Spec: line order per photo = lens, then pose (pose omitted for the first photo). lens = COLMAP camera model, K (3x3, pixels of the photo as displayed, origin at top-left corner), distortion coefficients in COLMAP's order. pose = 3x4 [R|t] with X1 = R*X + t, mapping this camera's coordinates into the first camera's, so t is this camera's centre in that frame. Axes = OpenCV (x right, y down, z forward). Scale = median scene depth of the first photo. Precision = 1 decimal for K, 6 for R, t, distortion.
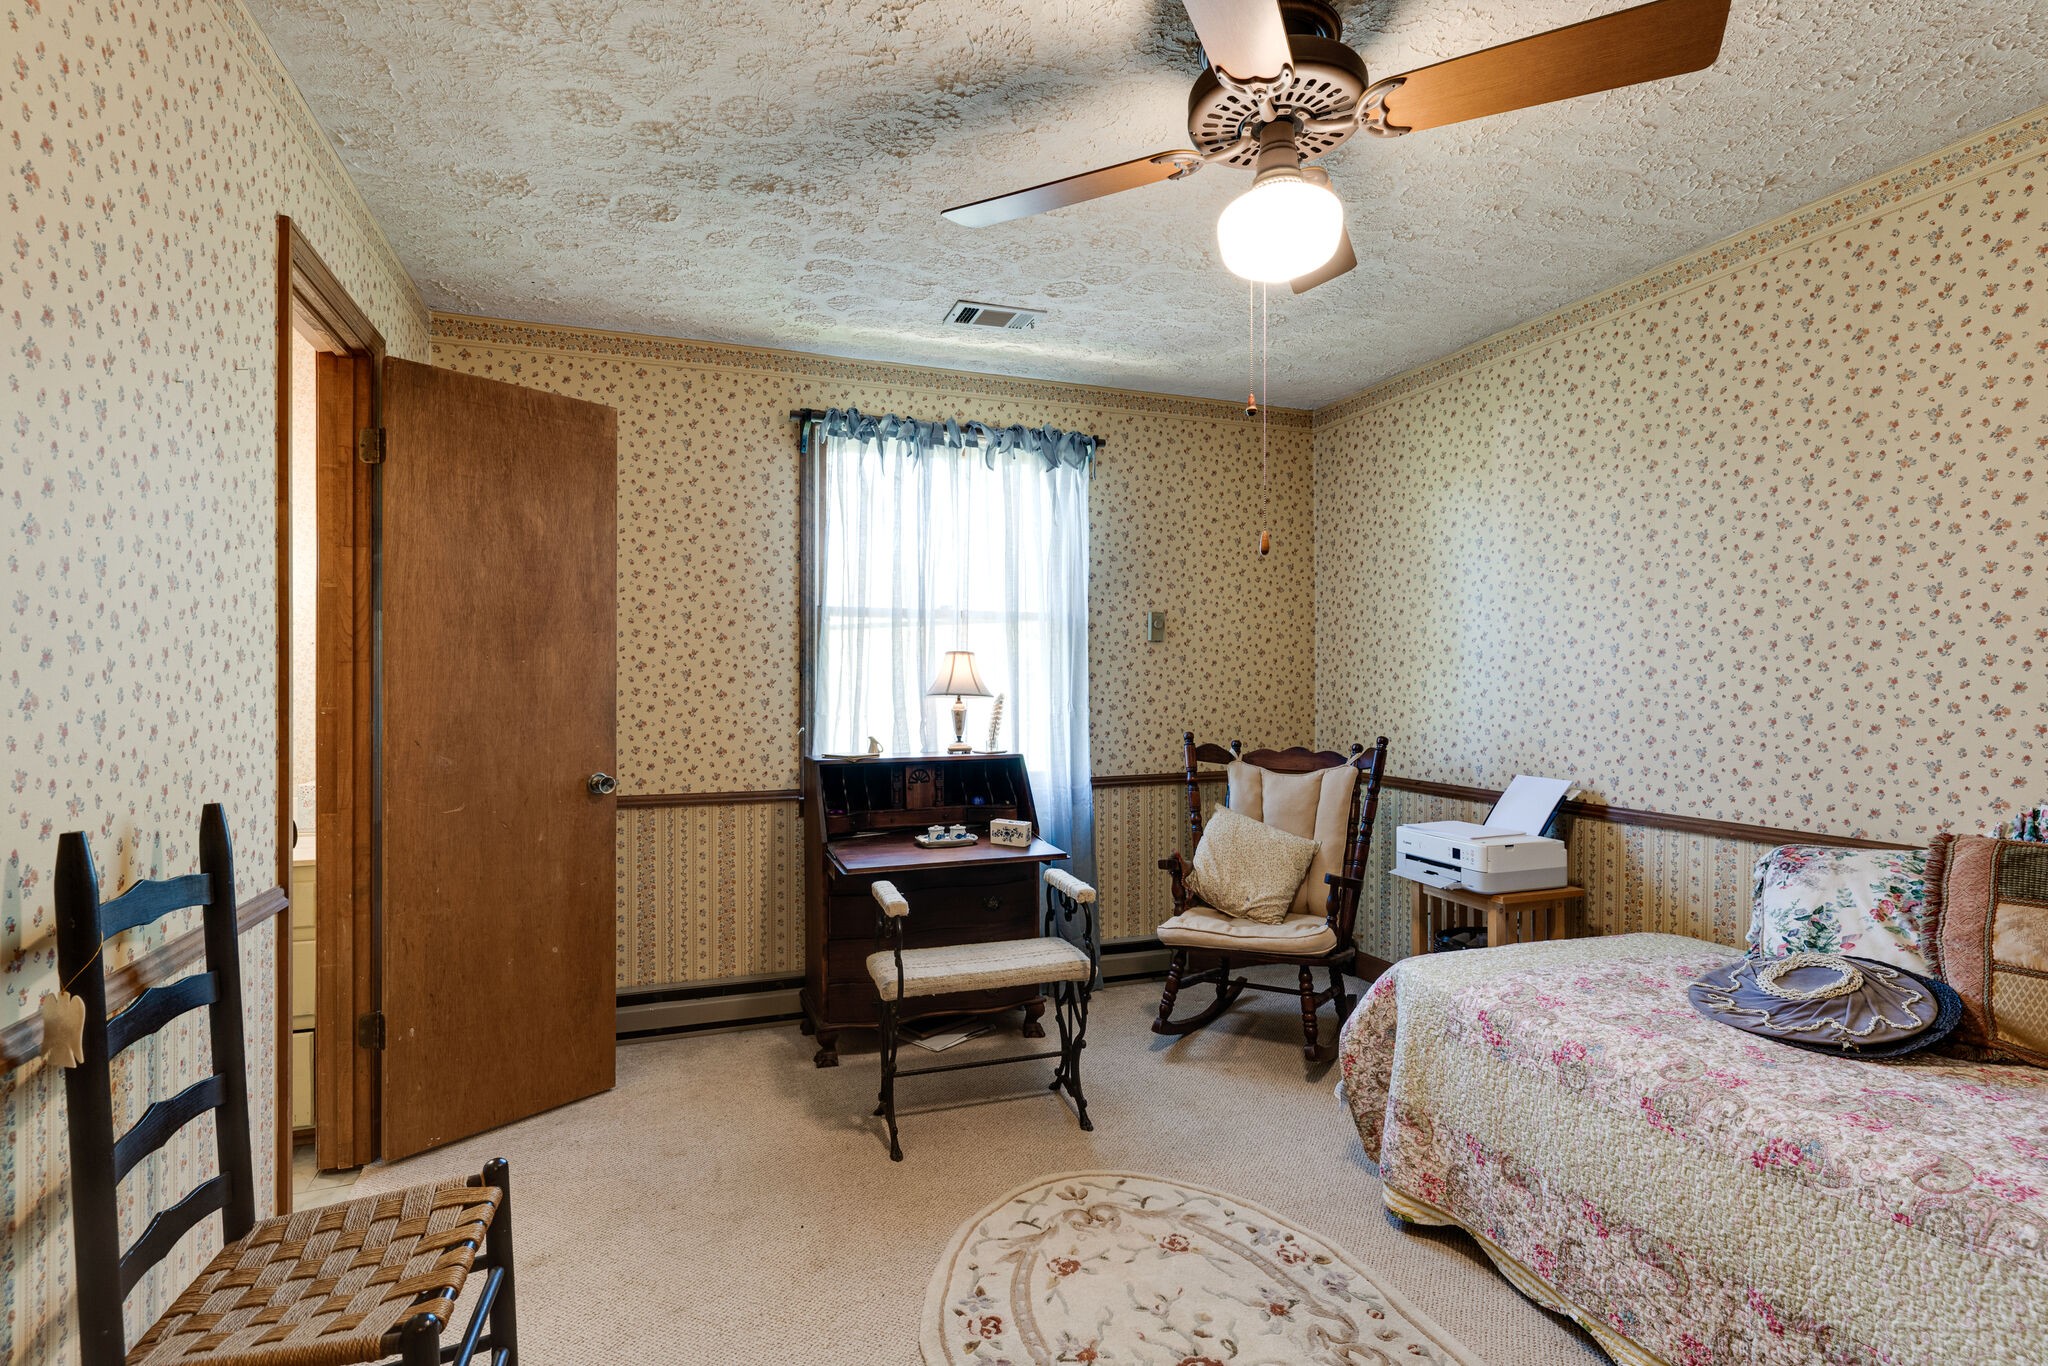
lens RADIAL K [[978.5, 0, 1023.5], [0, 978.5, 682.4], [0, 0, 1]] dist [0.000121, -0.000290]
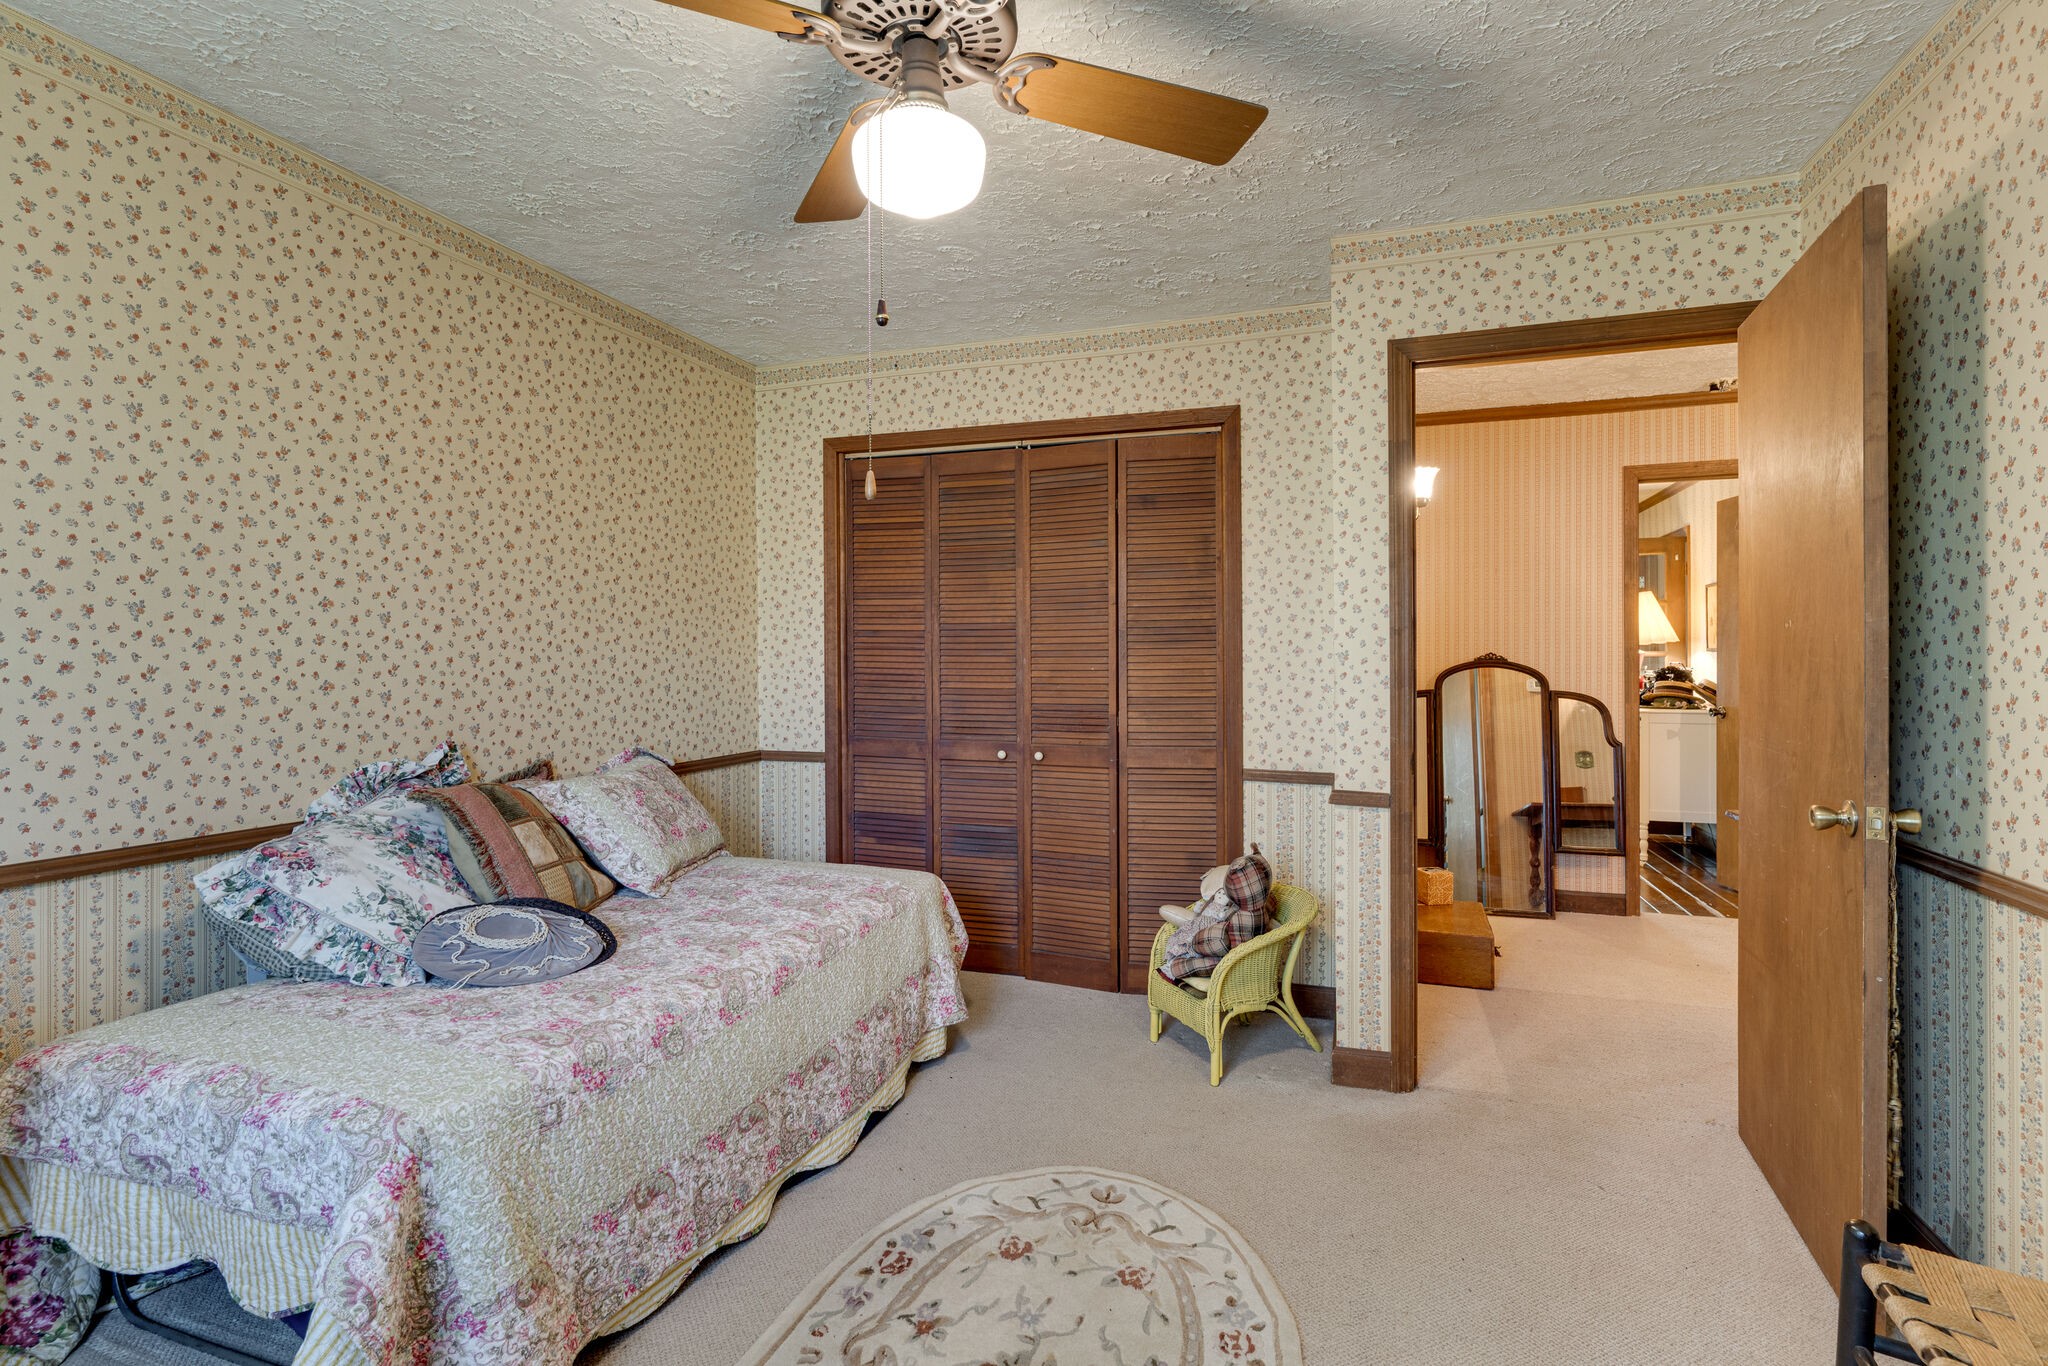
lens RADIAL K [[978.5, 0, 1026.3], [0, 978.5, 670.7], [0, 0, 1]] dist [0.000121, -0.000290]
pose [[-0.770627, -0.003315, 0.637278, -0.321965], [0.001098, 0.999978, 0.006530, 0.004932], [-0.637285, 0.005732, -0.770607, 1.337612]]
